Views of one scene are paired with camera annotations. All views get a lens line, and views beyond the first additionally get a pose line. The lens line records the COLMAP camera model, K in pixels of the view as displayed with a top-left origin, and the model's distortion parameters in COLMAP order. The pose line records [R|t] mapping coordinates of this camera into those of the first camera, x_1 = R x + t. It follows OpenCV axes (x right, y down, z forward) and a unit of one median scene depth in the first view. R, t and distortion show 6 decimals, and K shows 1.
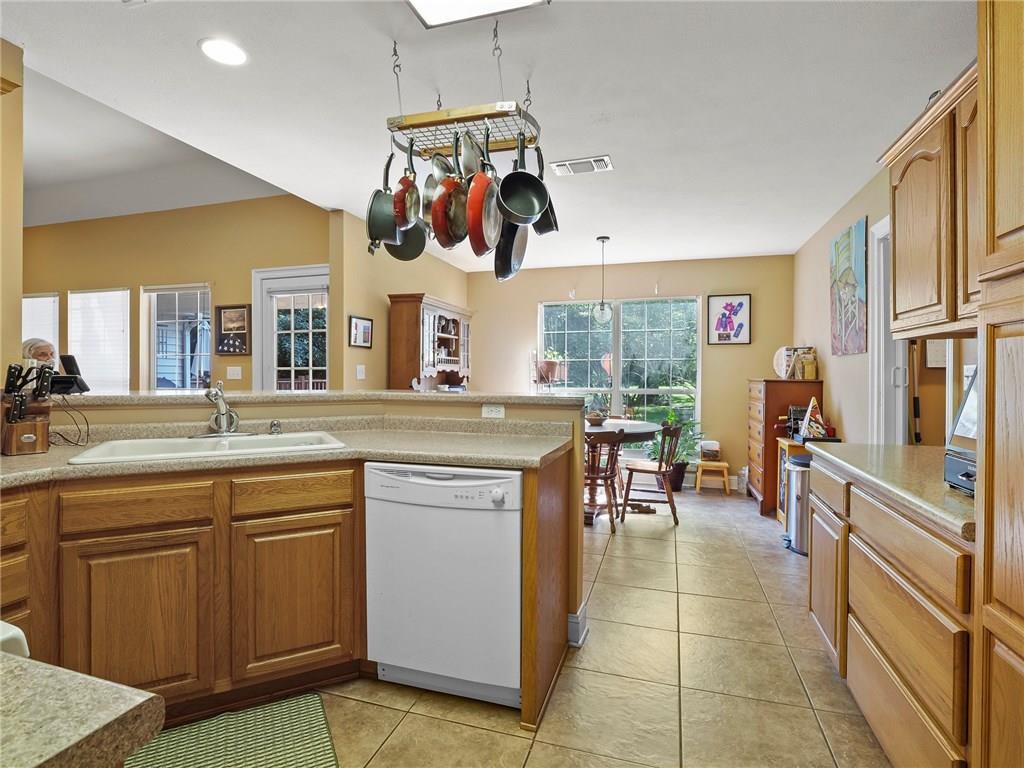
lens RADIAL K [[515.7, 0, 508.9], [0, 515.7, 362.8], [0, 0, 1]] dist [-0.002620, -0.000297]
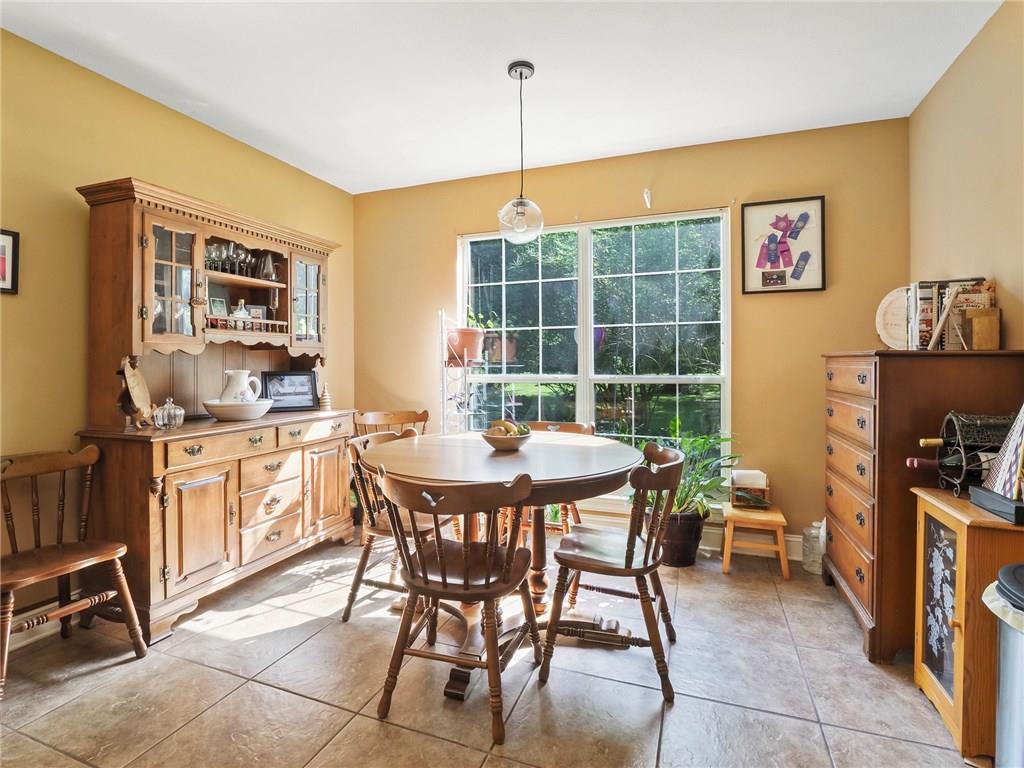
lens RADIAL K [[507.4, 0, 510.3], [0, 507.4, 350.4], [0, 0, 1]] dist [-0.000871, -0.000256]
pose [[0.997911, -0.009952, -0.063840, 0.183400], [0.009818, 0.999949, -0.002403, 0.025418], [0.063861, 0.001772, 0.997957, 0.472424]]
